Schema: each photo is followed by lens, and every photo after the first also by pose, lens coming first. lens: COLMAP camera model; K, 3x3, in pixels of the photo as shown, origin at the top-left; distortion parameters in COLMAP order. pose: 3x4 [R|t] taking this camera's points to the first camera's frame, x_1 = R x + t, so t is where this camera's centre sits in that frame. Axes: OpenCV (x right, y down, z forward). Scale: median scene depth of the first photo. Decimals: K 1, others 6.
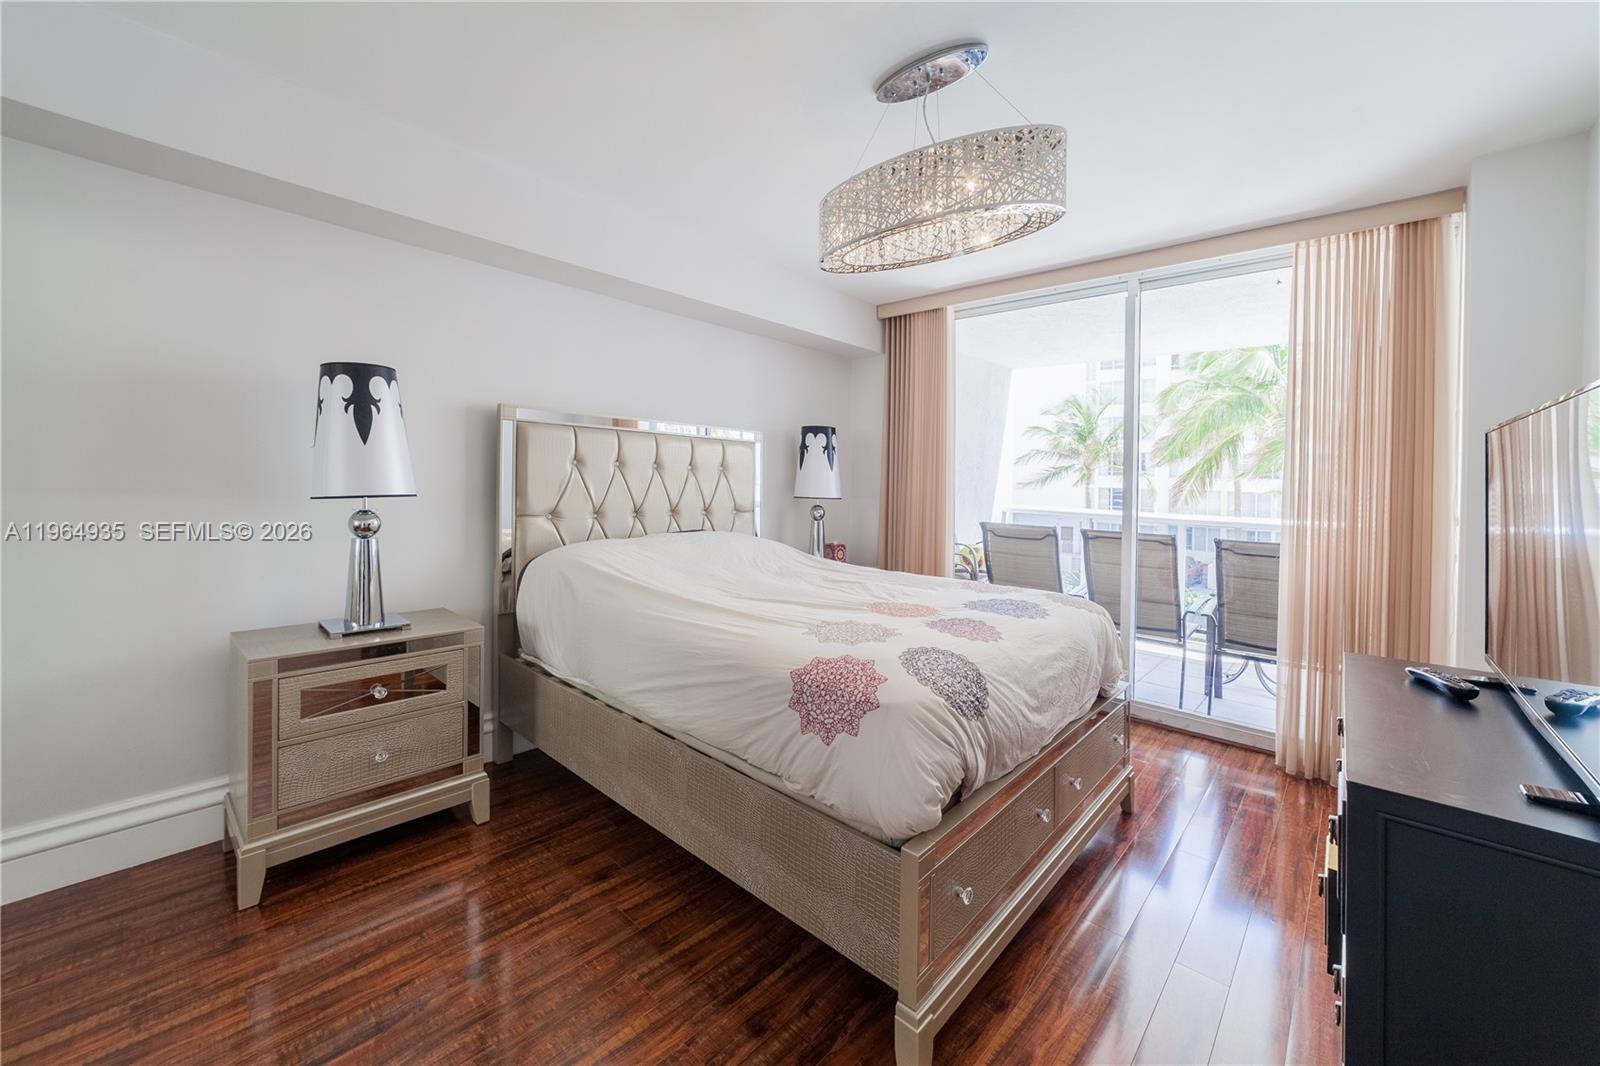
lens RADIAL K [[695.1, 0, 802.8], [0, 695.1, 451.1], [0, 0, 1]] dist [-0.024978, 0.009038]
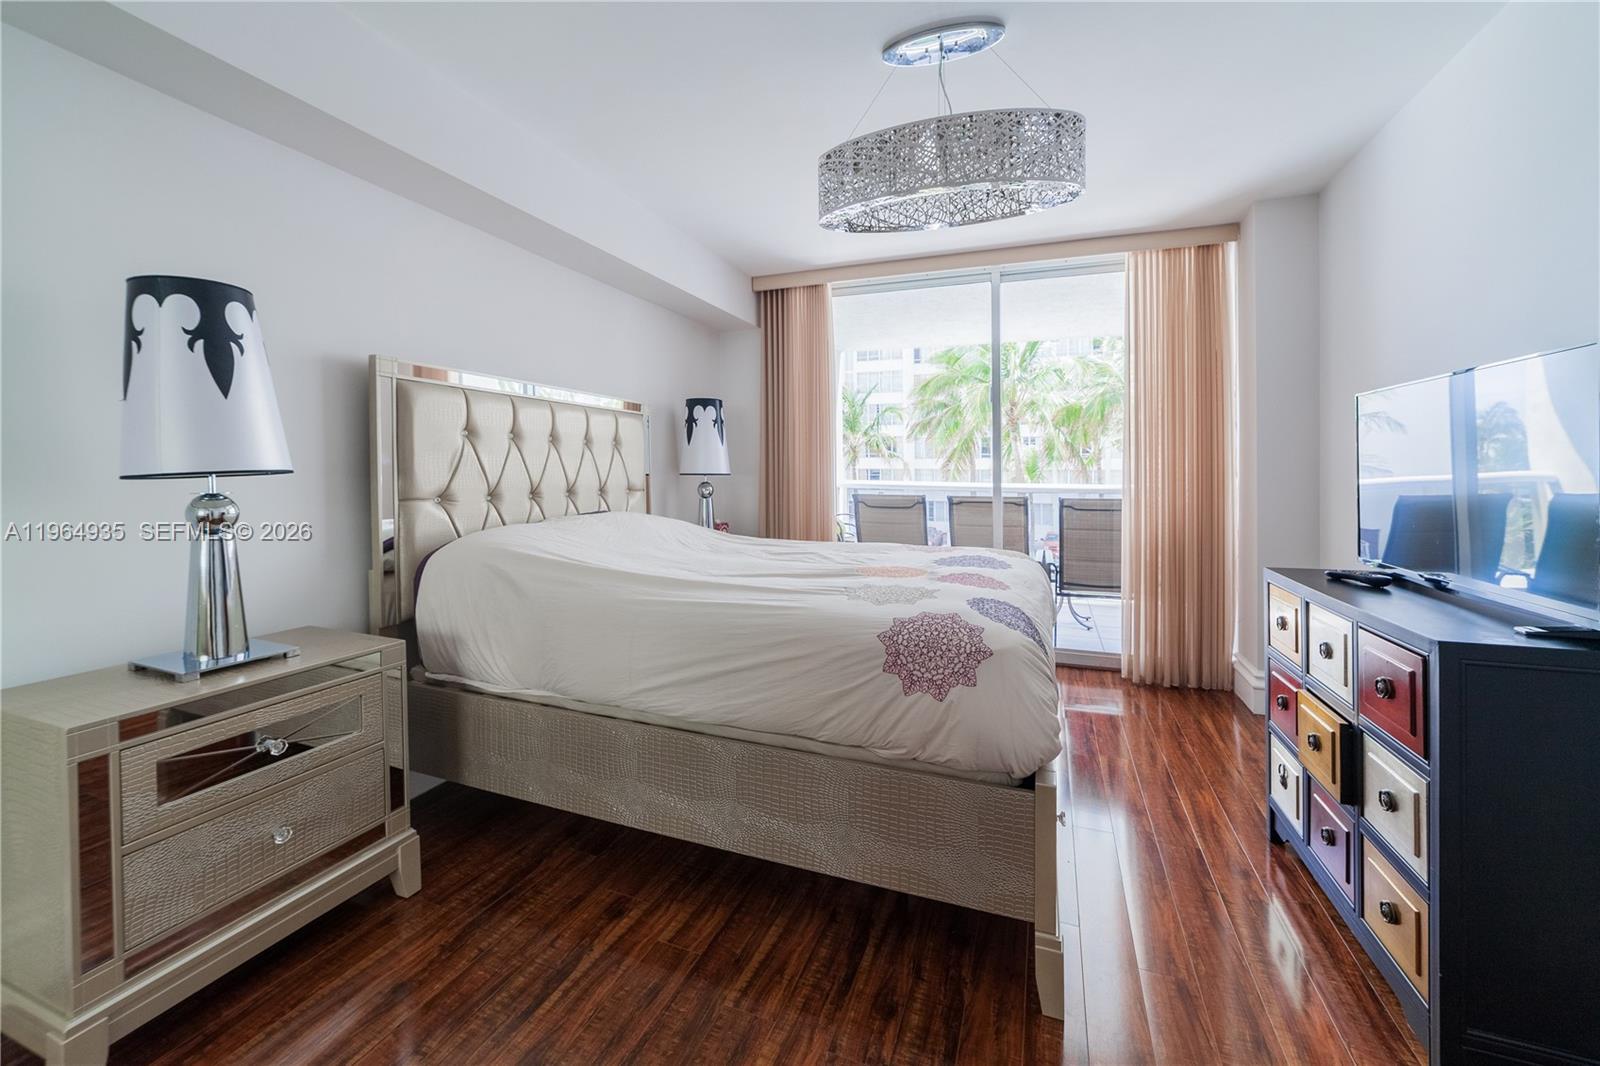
lens RADIAL K [[695.1, 0, 802.8], [0, 695.1, 451.1], [0, 0, 1]] dist [-0.024978, 0.009038]
pose [[0.913474, -0.011206, 0.406744, -0.375120], [0.006724, 0.999900, 0.012447, 0.038292], [-0.406843, -0.008636, 0.913457, 0.126928]]
